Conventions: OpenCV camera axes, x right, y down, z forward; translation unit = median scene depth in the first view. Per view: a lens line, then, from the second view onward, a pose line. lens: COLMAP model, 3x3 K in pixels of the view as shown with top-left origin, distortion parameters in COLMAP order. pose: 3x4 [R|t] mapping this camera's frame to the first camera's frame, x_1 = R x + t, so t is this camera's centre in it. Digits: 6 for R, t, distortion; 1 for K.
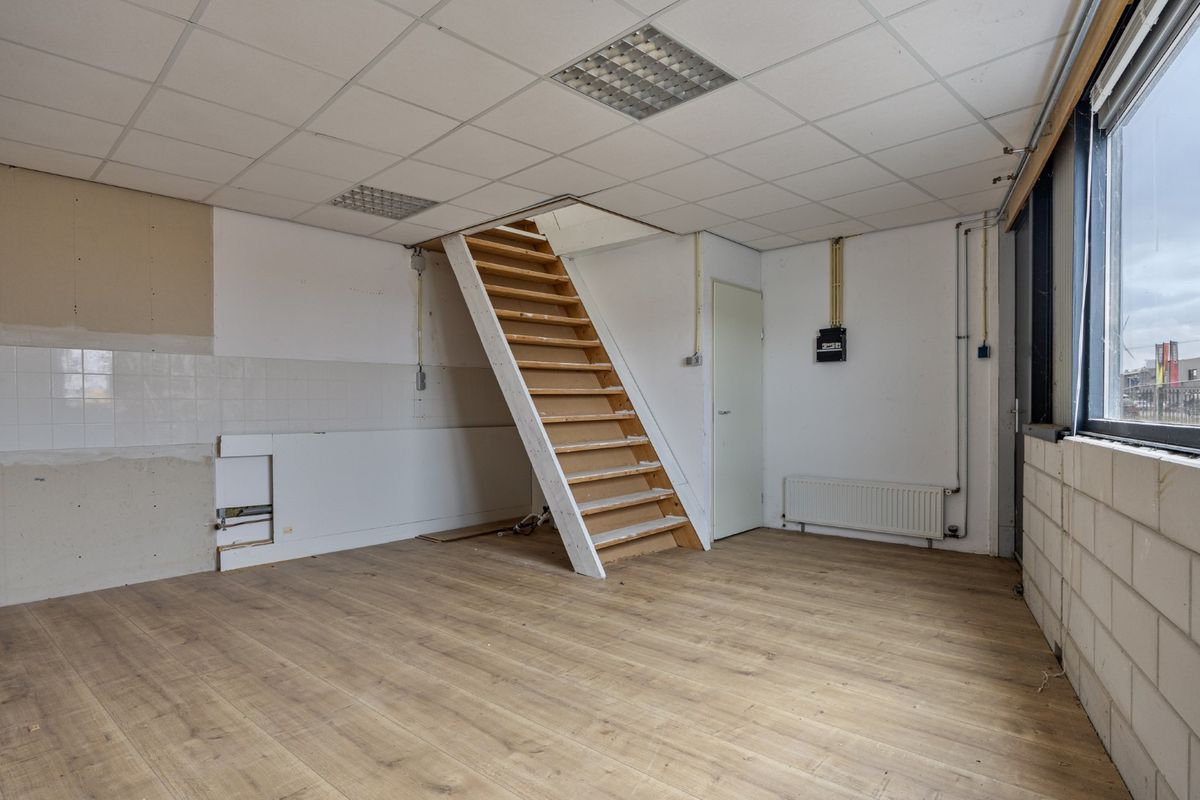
lens RADIAL K [[659.4, 0, 600.0], [0, 659.4, 400.0], [0, 0, 1]] dist [0.002720, 0.000434]
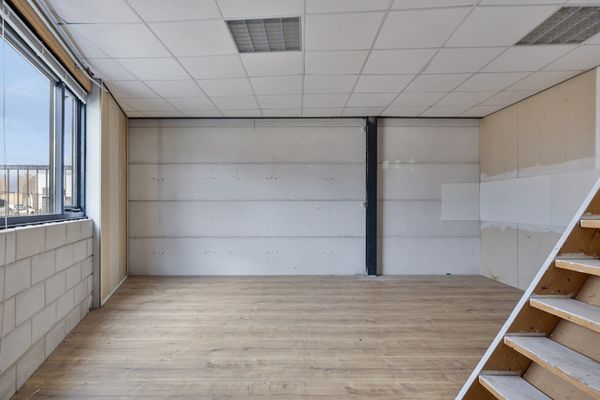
lens RADIAL K [[355.2, 0, 300.0], [0, 355.2, 200.0], [0, 0, 1]] dist [-0.021535, -0.000184]
pose [[-0.726937, -0.004239, -0.686691, 0.655041], [0.011609, 0.999762, -0.018461, 0.010732], [0.686606, -0.021392, -0.726715, 1.697392]]
